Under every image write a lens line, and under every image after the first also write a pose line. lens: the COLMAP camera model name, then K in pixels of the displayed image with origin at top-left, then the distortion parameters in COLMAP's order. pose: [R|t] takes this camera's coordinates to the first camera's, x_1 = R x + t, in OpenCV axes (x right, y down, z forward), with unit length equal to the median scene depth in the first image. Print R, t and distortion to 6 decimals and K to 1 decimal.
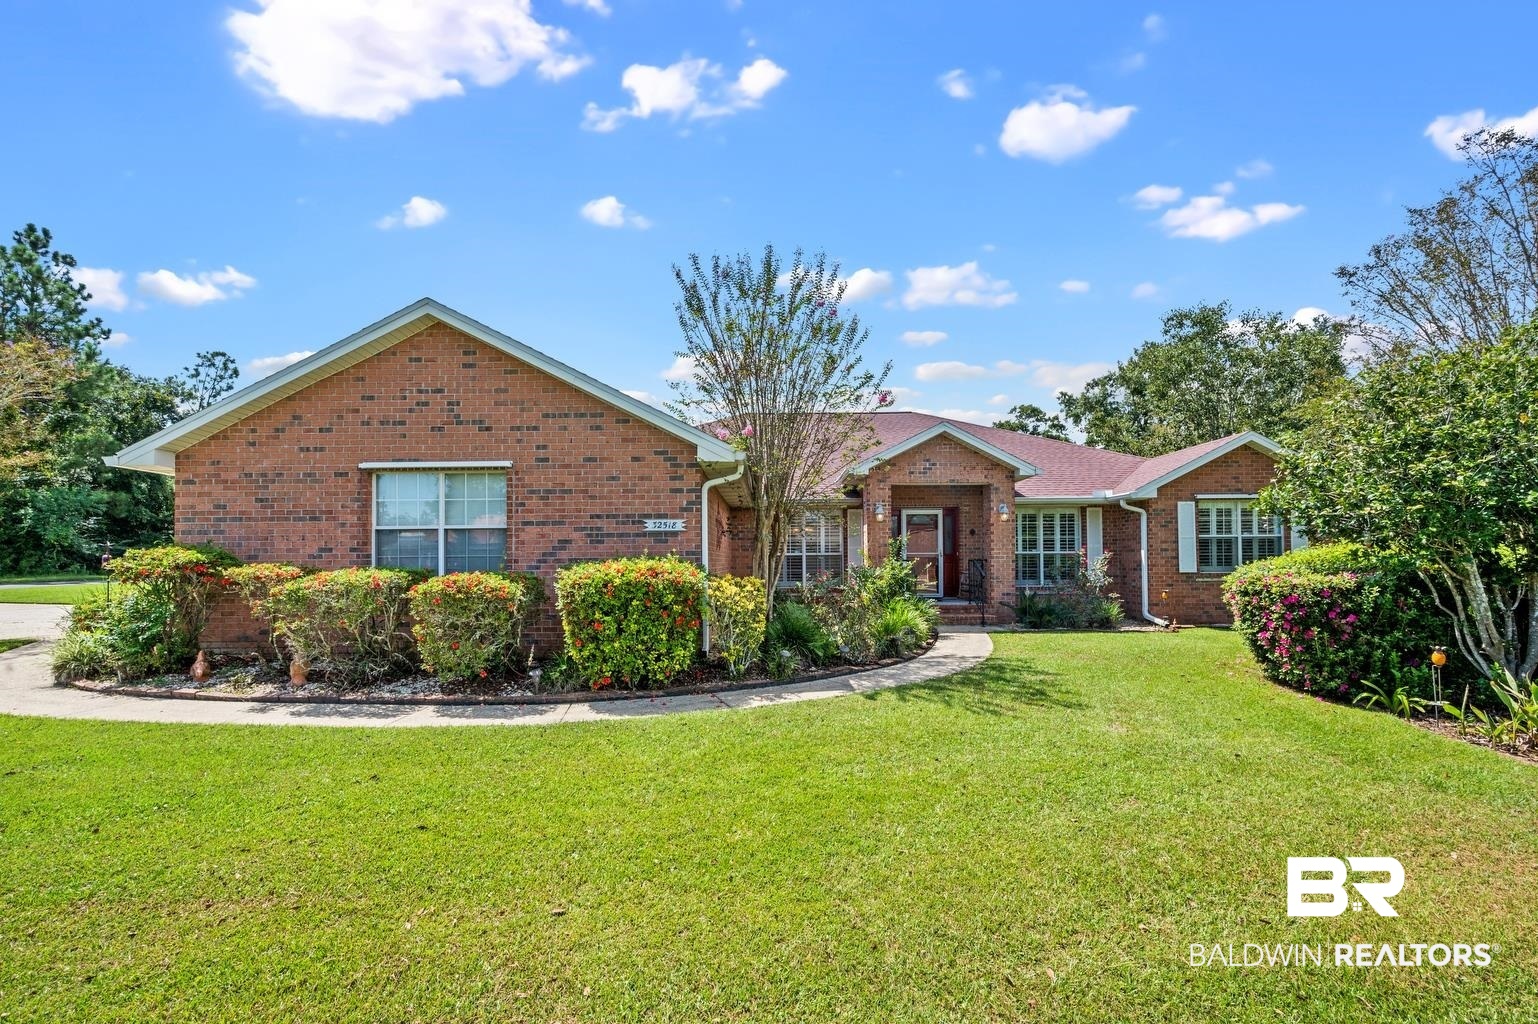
lens RADIAL K [[608.8, 0, 792.2], [0, 608.8, 520.4], [0, 0, 1]] dist [0.001299, 0.000154]
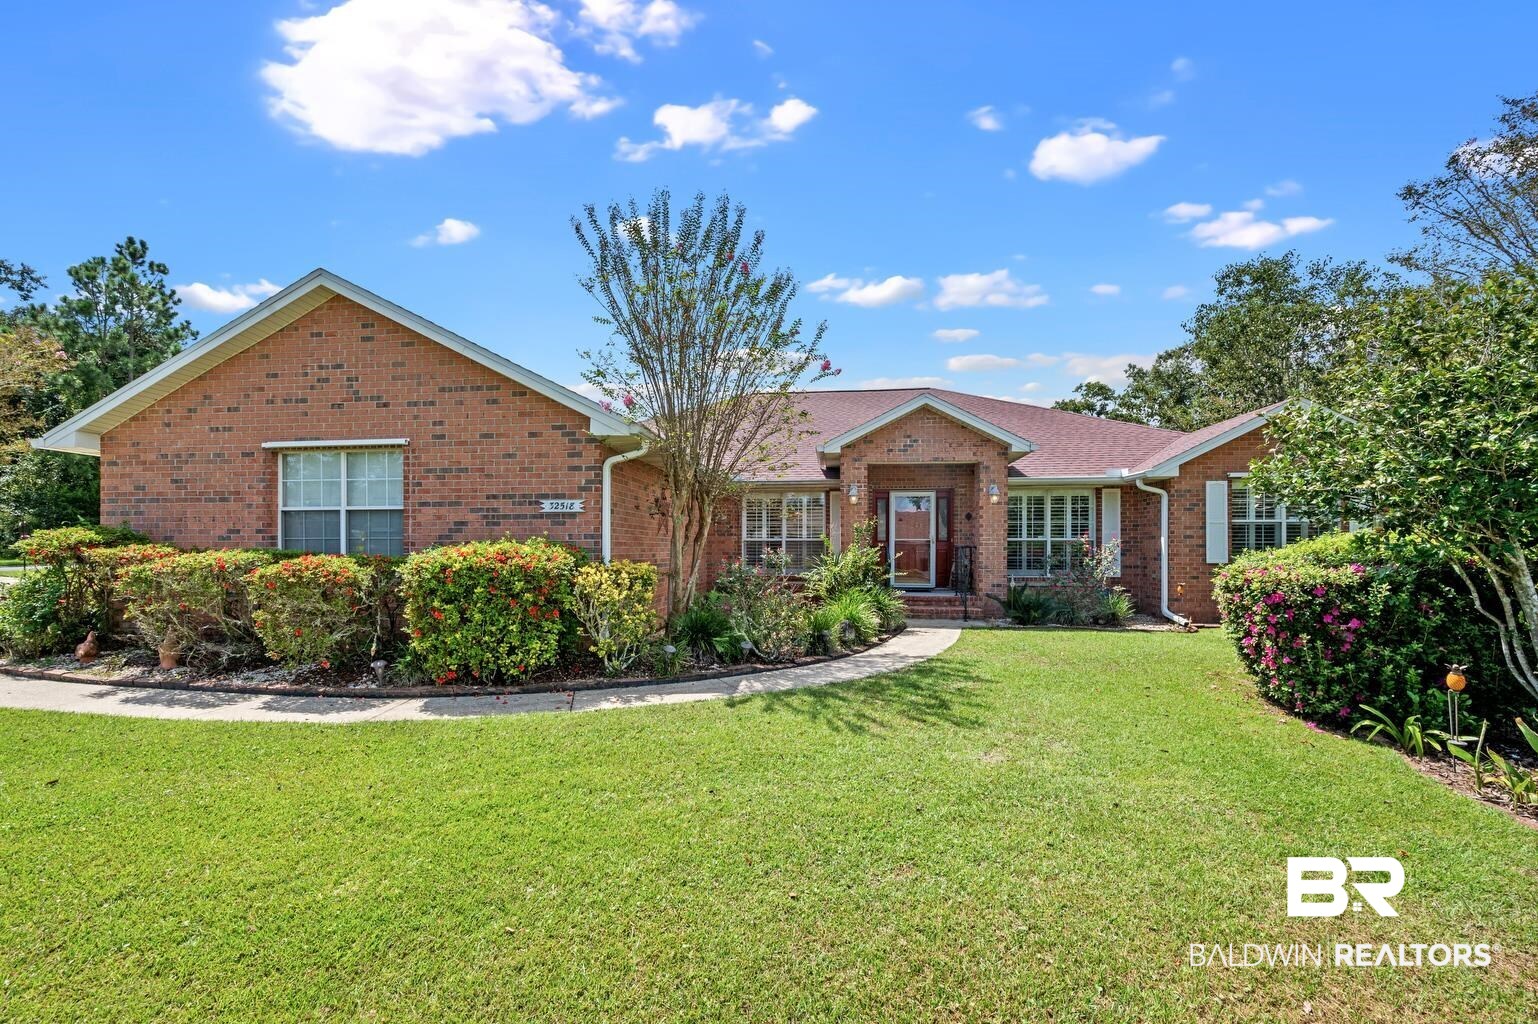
lens RADIAL K [[608.8, 0, 792.2], [0, 608.8, 520.4], [0, 0, 1]] dist [0.001299, 0.000154]
pose [[0.993457, 0.001980, -0.114190, 0.242394], [0.000468, 0.999771, 0.021403, 0.010050], [0.114206, -0.021316, 0.993228, 0.123627]]
